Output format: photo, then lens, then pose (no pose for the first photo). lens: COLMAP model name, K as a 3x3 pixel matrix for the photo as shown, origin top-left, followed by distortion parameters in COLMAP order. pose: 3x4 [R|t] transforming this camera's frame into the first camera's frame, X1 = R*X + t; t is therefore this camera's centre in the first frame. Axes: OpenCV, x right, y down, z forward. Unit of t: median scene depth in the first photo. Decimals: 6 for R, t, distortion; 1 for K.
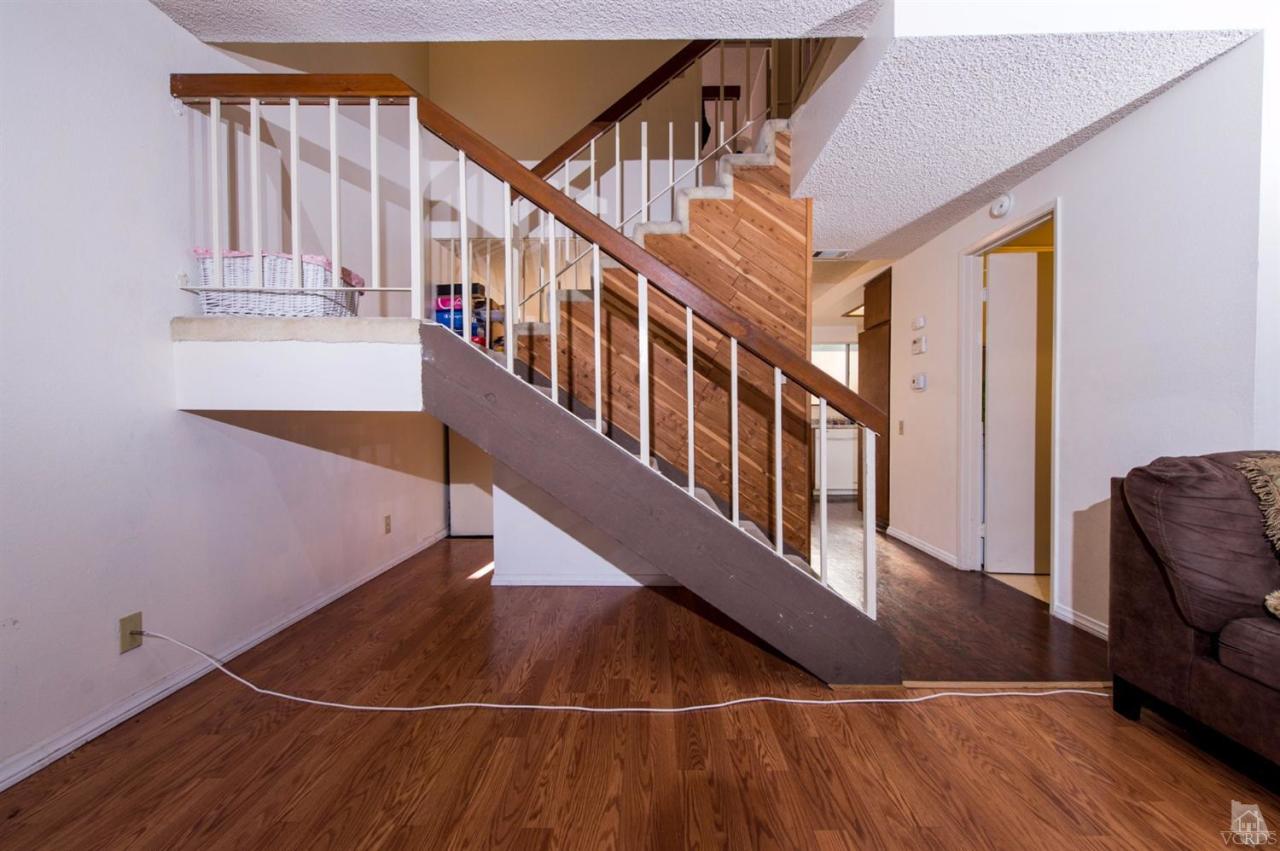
lens RADIAL K [[494.9, 0, 643.0], [0, 494.9, 428.5], [0, 0, 1]] dist [0.009474, -0.000310]
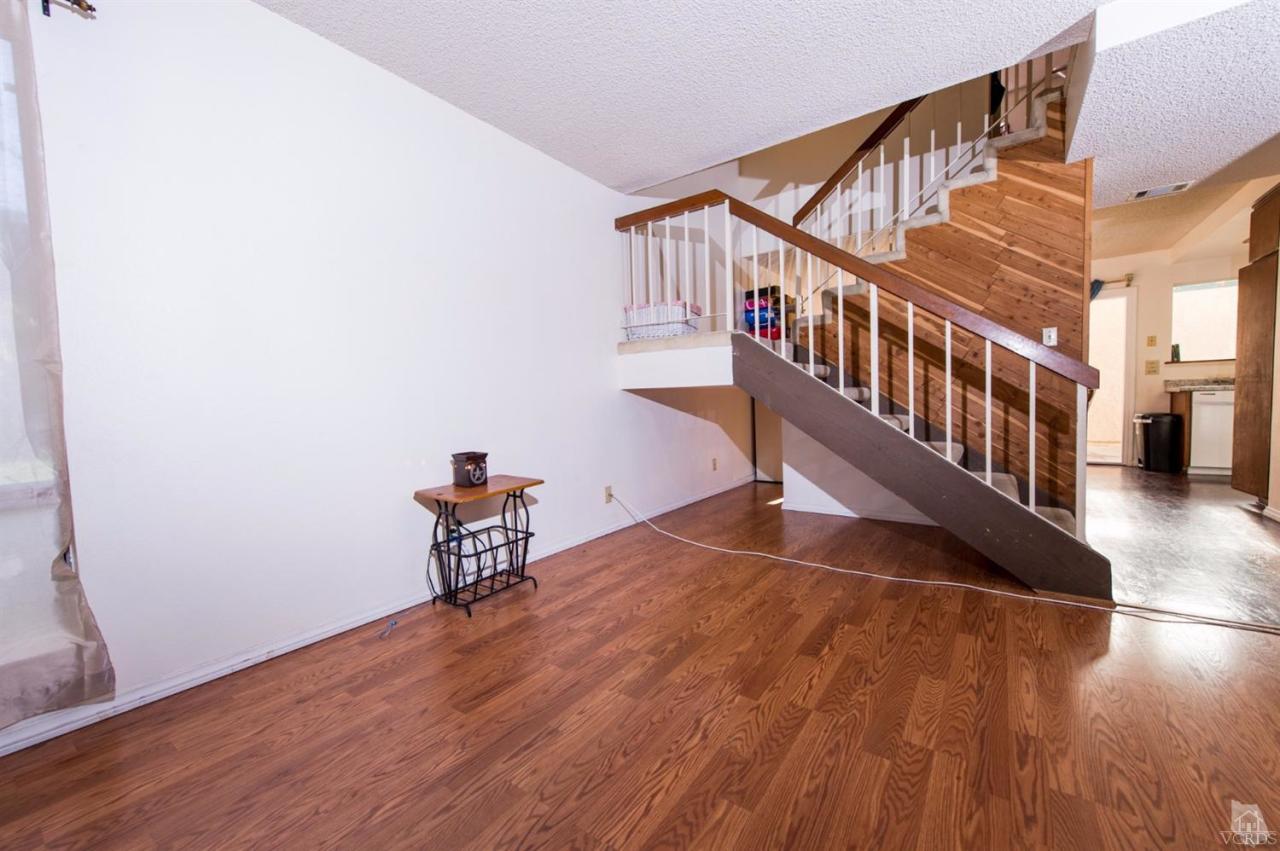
lens RADIAL K [[499.7, 0, 642.7], [0, 499.7, 431.5], [0, 0, 1]] dist [0.000783, 0.000102]
pose [[0.818784, 0.011550, -0.573985, 0.182208], [0.017650, 0.998819, 0.045277, 0.027151], [0.573830, -0.047203, 0.817613, -0.373353]]
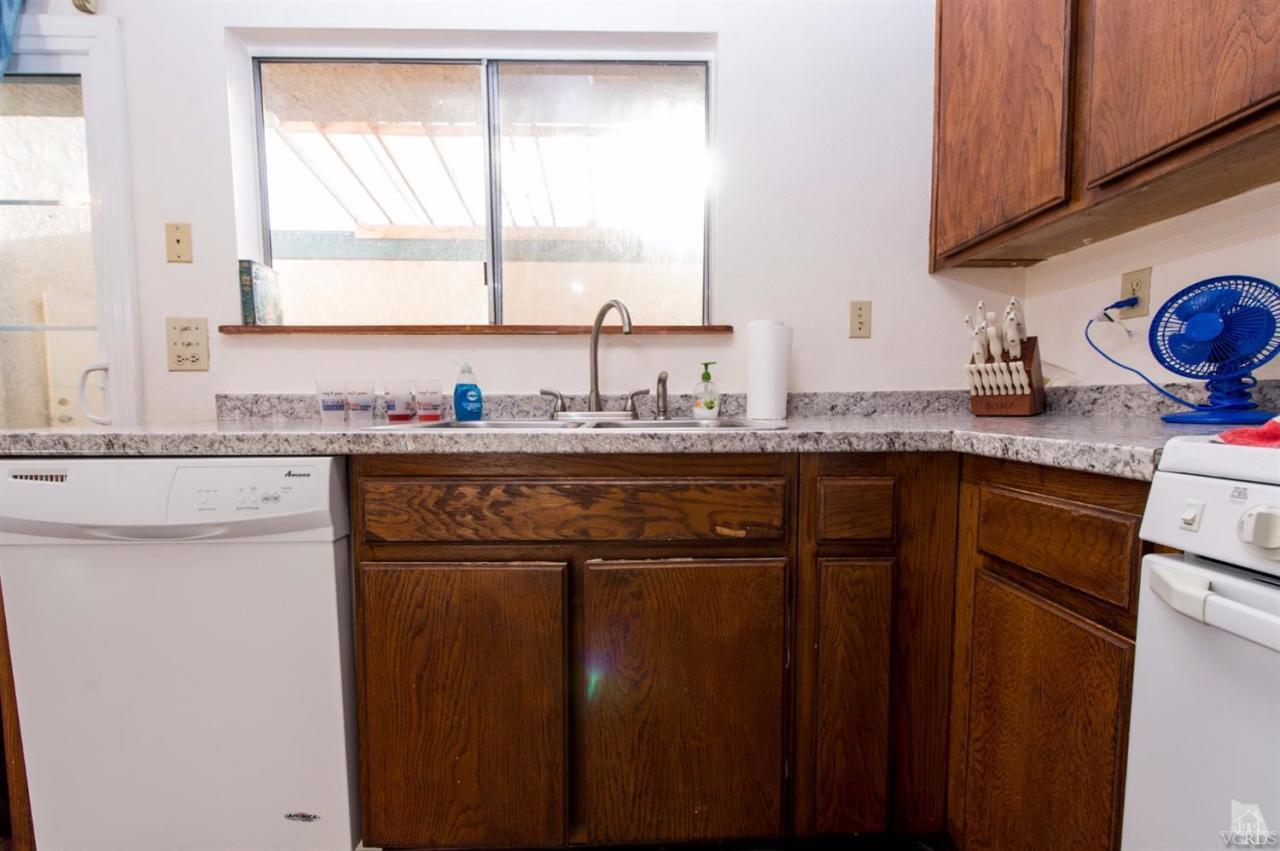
lens RADIAL K [[492.8, 0, 640.7], [0, 492.8, 432.9], [0, 0, 1]] dist [-0.001189, -0.000147]
pose [[0.999466, -0.004023, 0.032431, 1.128238], [0.002589, 0.999022, 0.044147, -0.028481], [-0.032576, -0.044040, 0.998499, 1.826572]]
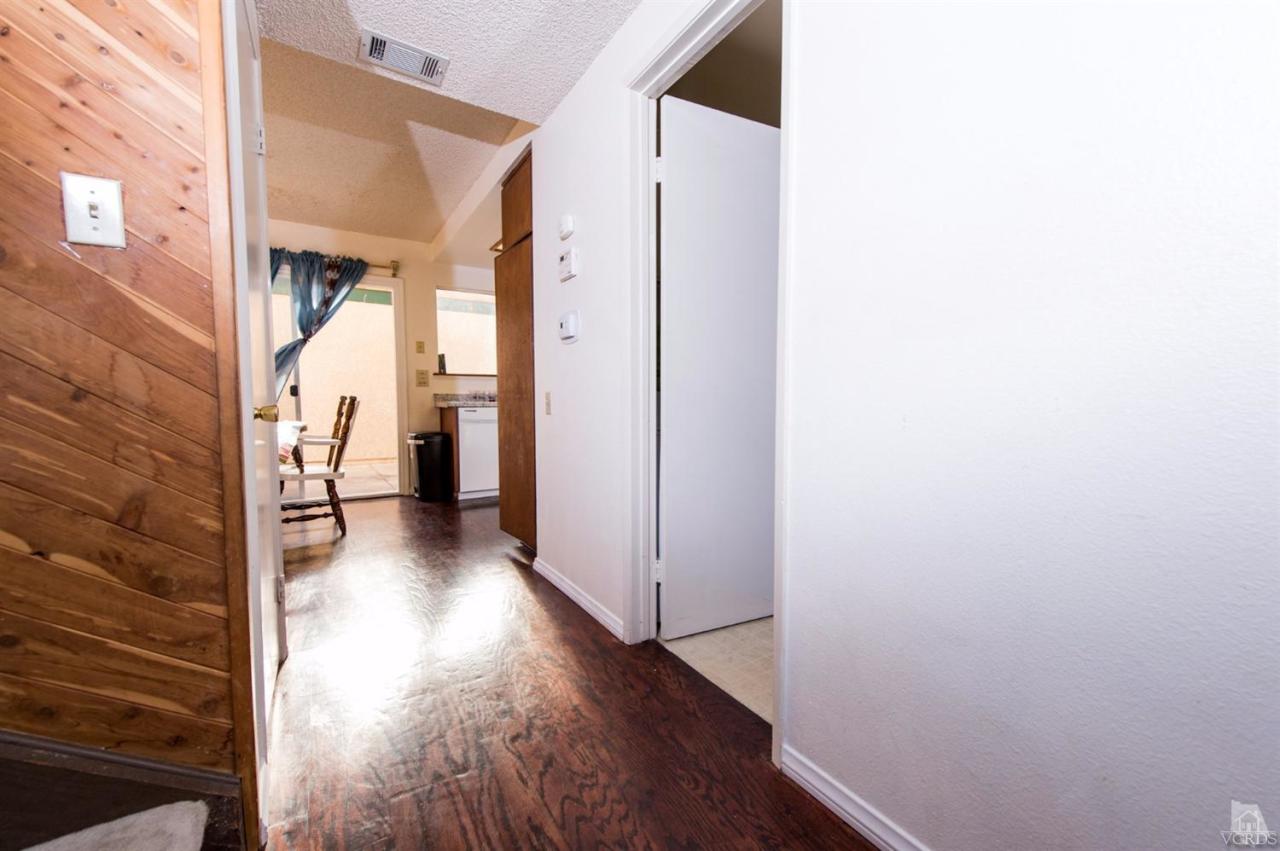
lens RADIAL K [[494.9, 0, 643.0], [0, 494.9, 428.5], [0, 0, 1]] dist [0.009474, -0.000310]
pose [[0.834260, -0.028803, 0.550618, 0.383231], [0.008064, 0.999165, 0.040049, 0.008338], [-0.551312, -0.028971, 0.833796, 0.576362]]
